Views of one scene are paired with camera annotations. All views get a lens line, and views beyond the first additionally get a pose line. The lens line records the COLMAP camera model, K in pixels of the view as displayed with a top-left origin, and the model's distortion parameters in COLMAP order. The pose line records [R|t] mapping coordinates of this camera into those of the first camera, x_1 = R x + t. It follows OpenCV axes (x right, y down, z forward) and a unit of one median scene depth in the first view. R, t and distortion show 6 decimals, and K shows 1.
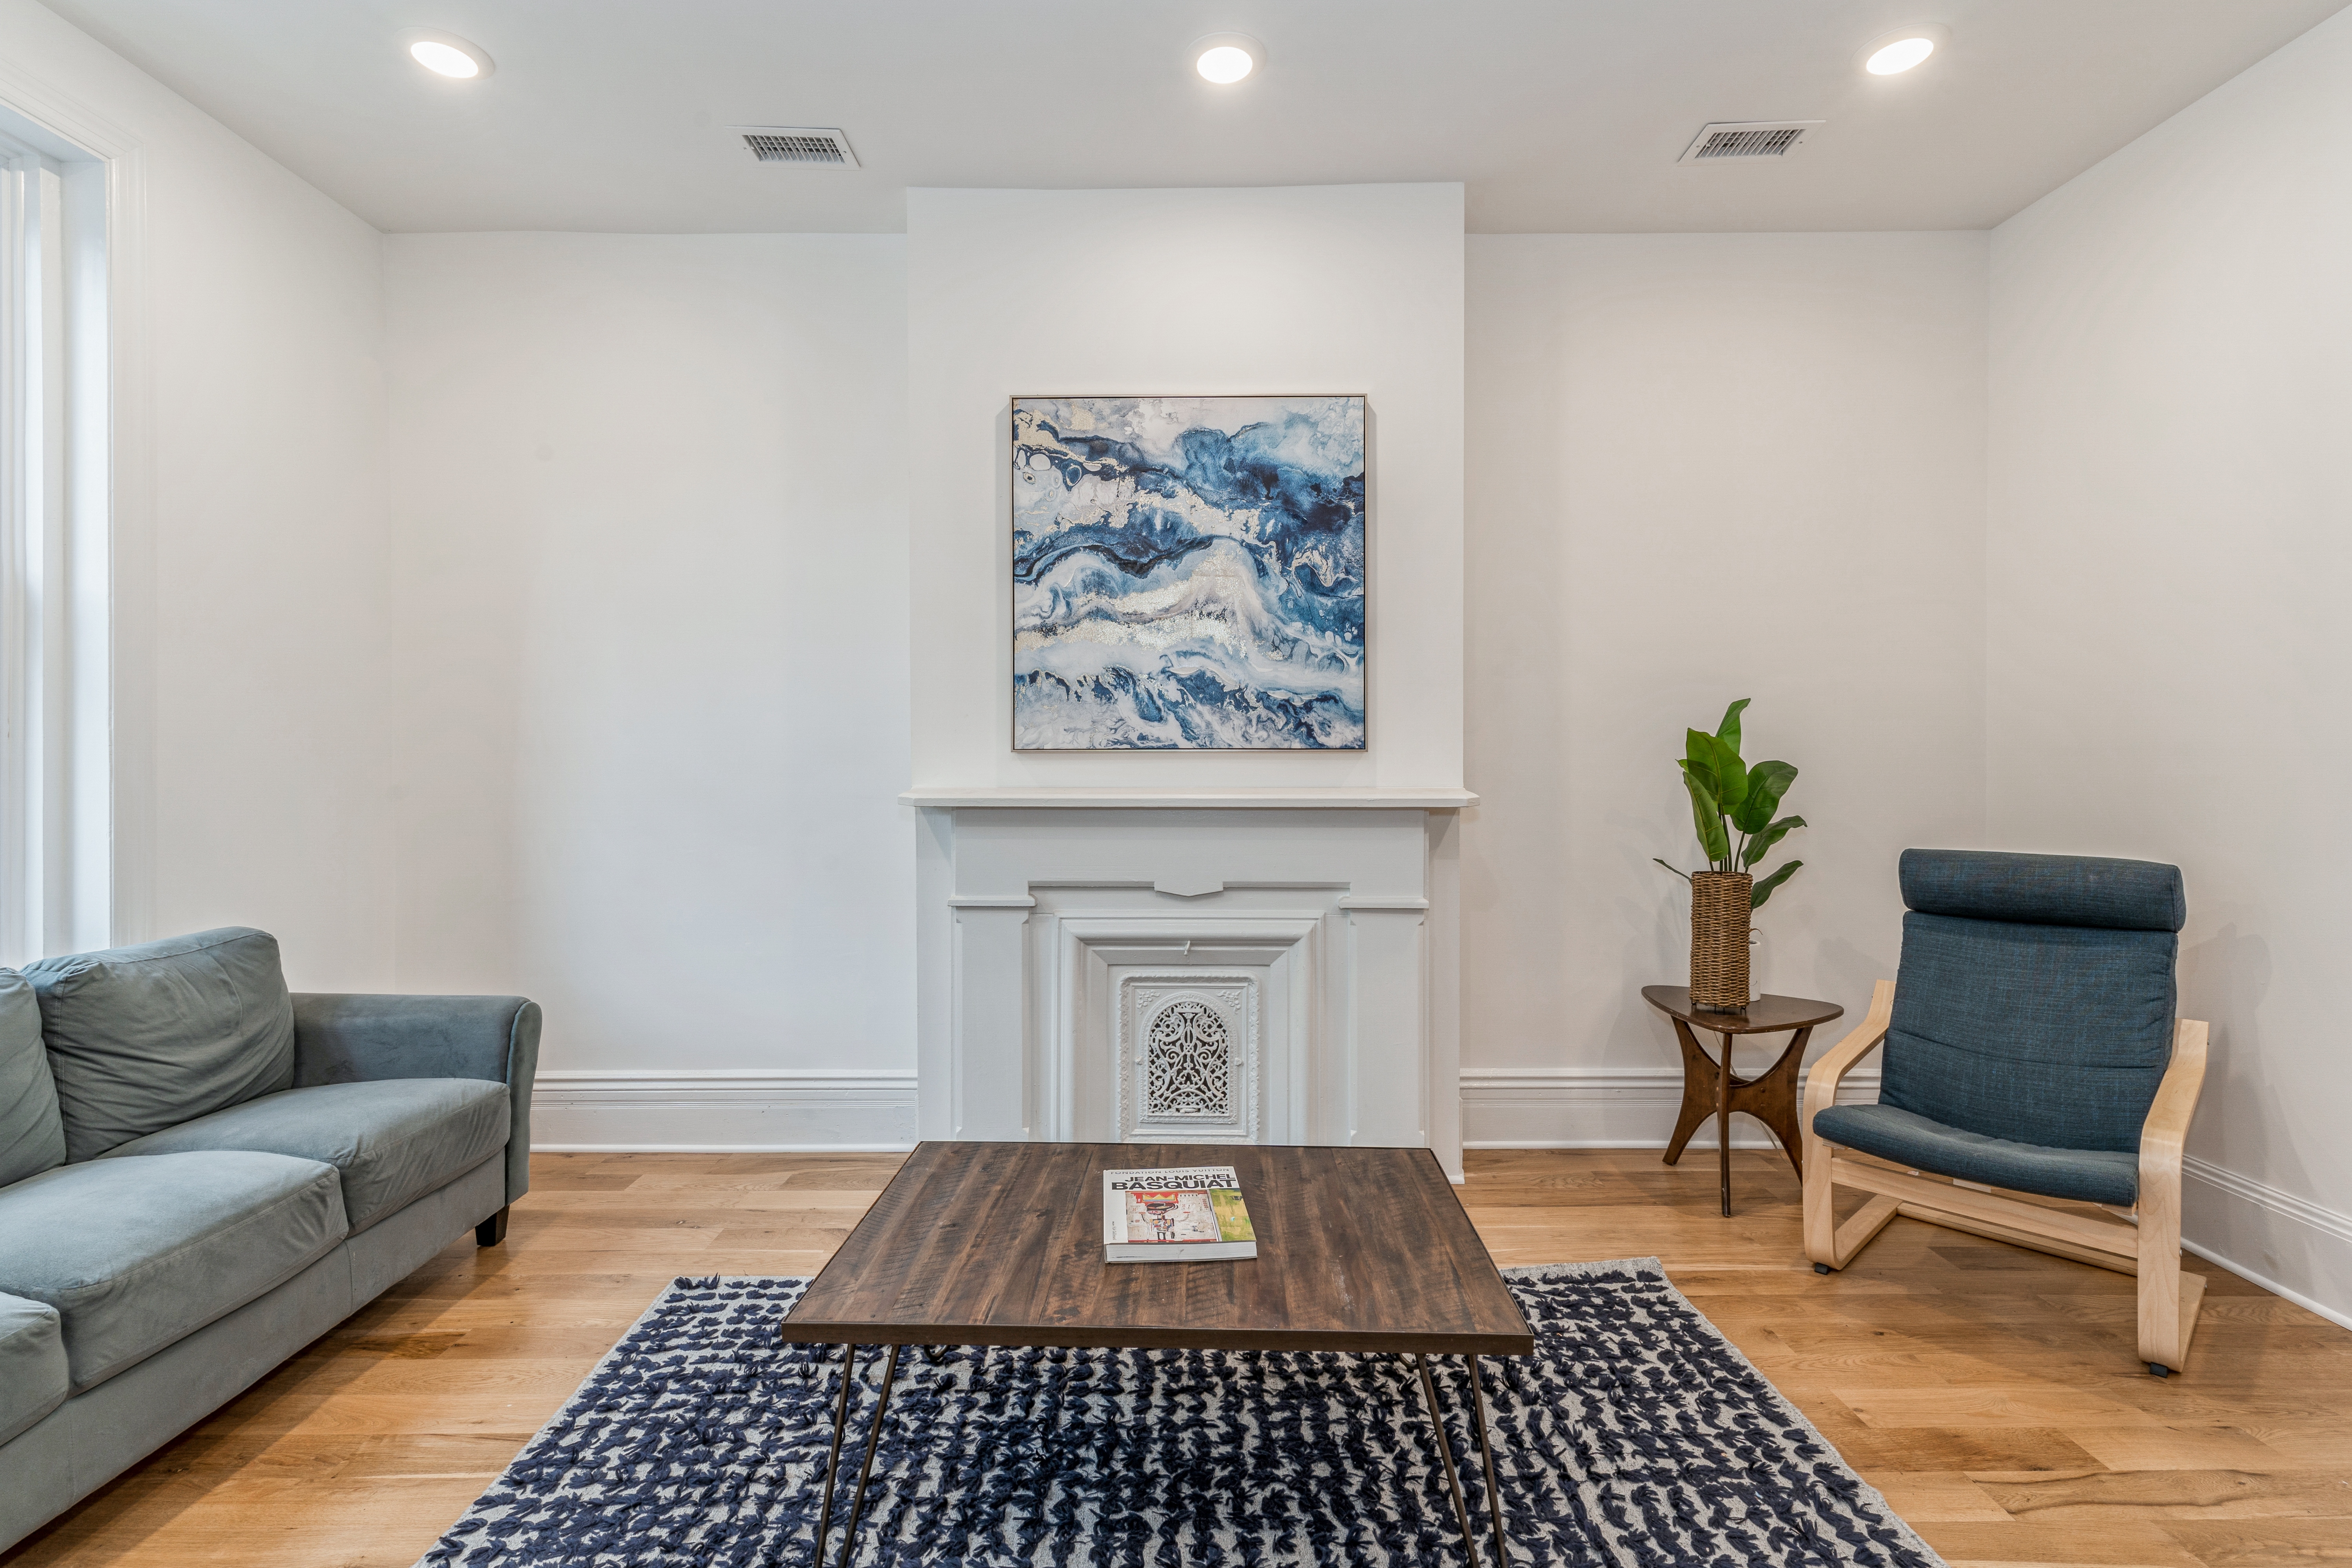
lens RADIAL K [[1101.1, 0, 1180.3], [0, 1101.1, 774.1], [0, 0, 1]] dist [-0.000176, 0.000013]
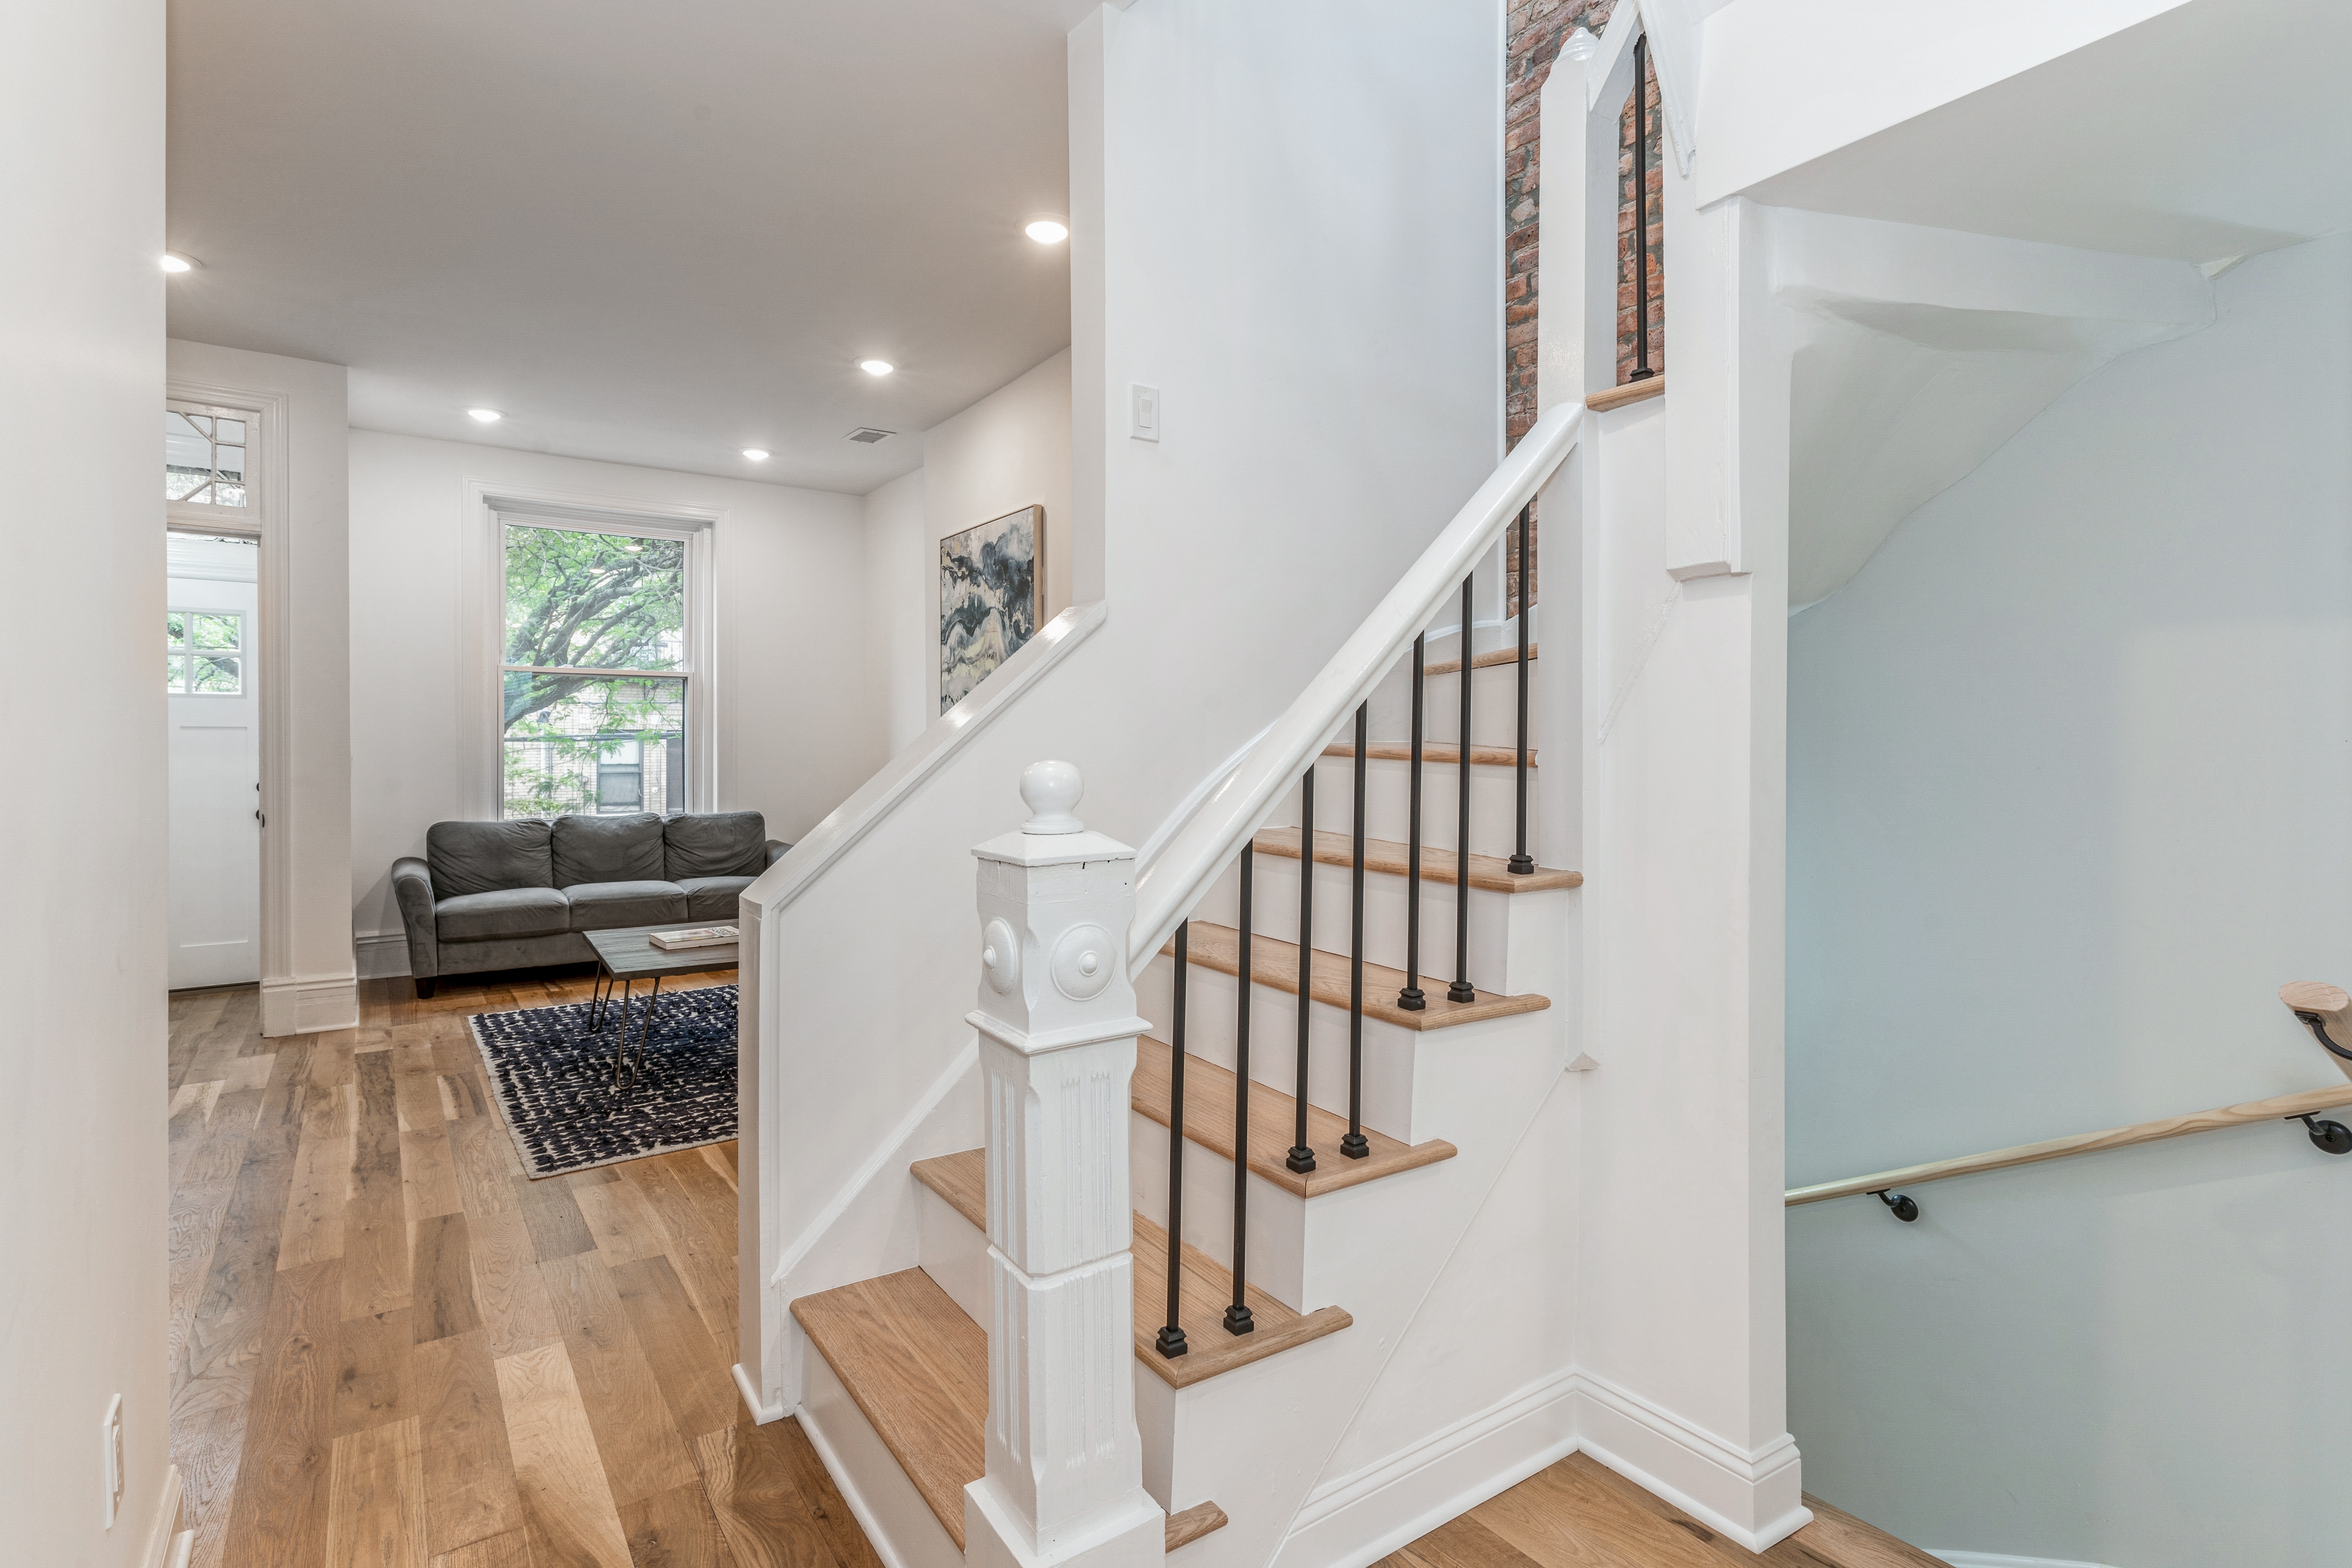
lens RADIAL K [[1137.3, 0, 1178.3], [0, 1137.3, 744.6], [0, 0, 1]] dist [0.002111, 0.000398]
pose [[0.574437, 0.004690, -0.818535, 1.562949], [-0.008766, 0.999961, -0.000423, -0.015708], [0.818502, 0.007418, 0.574456, 0.264230]]
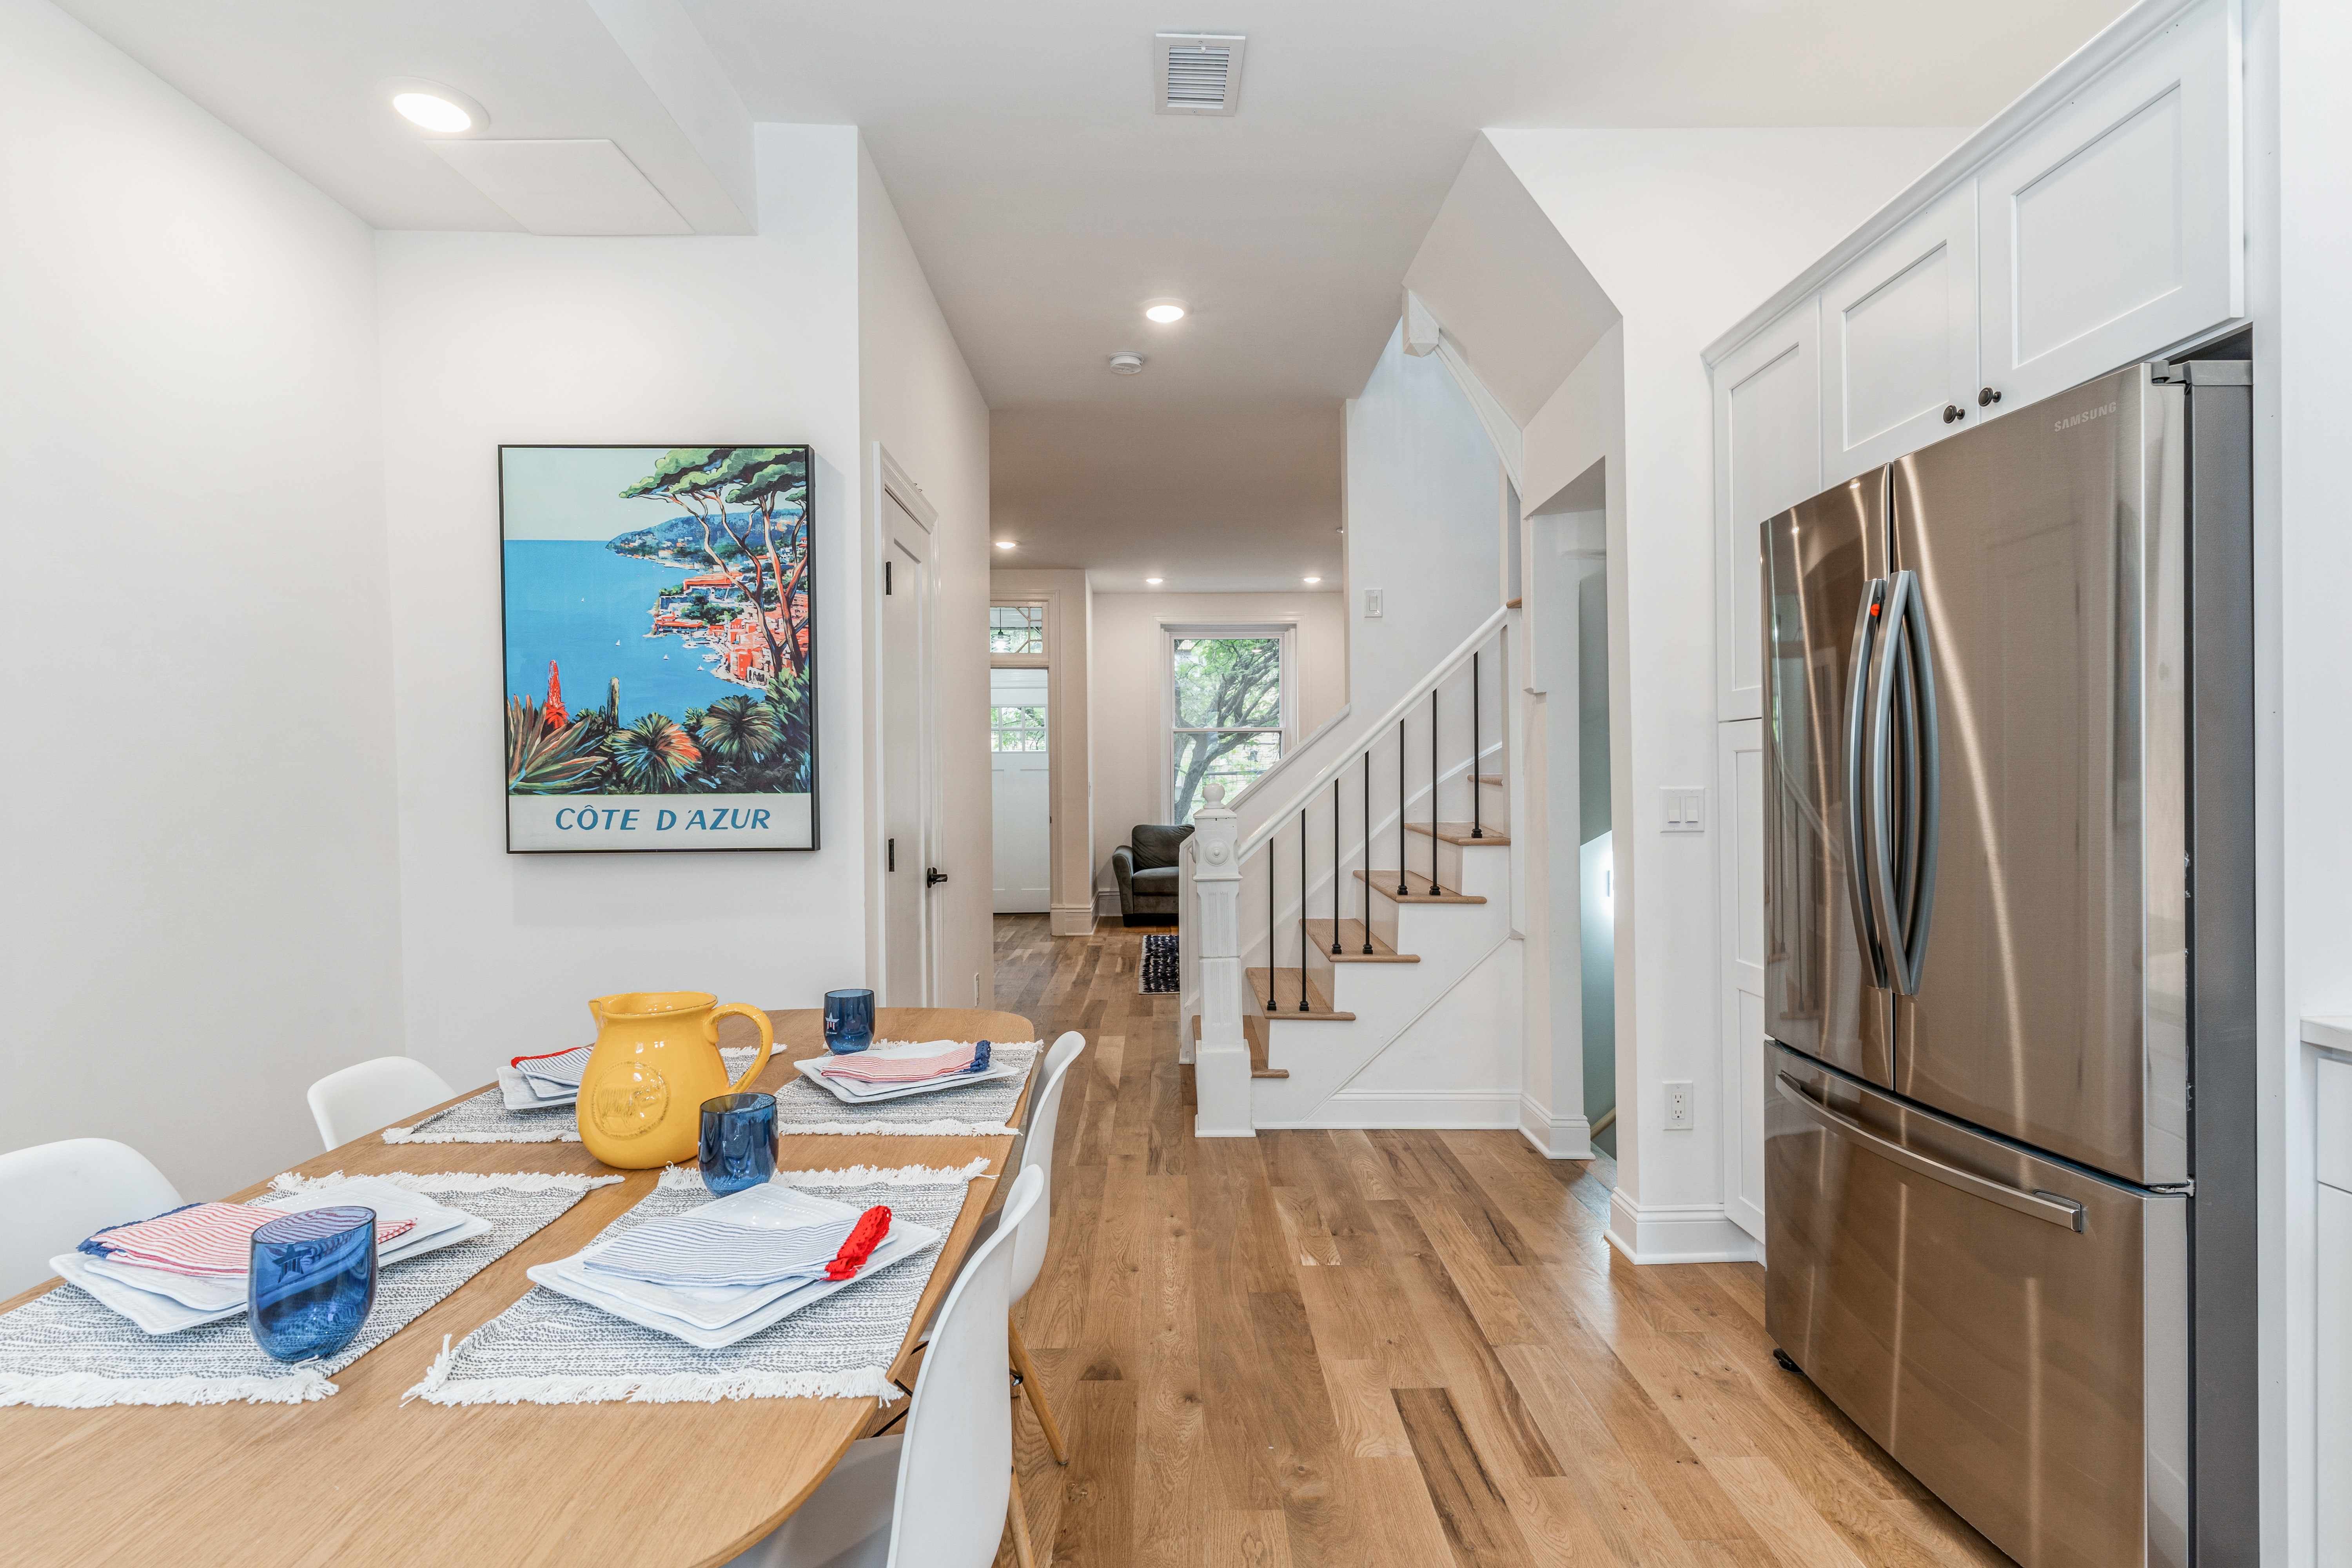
lens RADIAL K [[1101.1, 0, 1180.3], [0, 1101.1, 774.1], [0, 0, 1]] dist [-0.000176, 0.000013]
pose [[0.016836, 0.000931, -0.999858, 2.352721], [0.000454, 0.999999, 0.000939, -0.019518], [0.999858, -0.000470, 0.016835, 0.413178]]
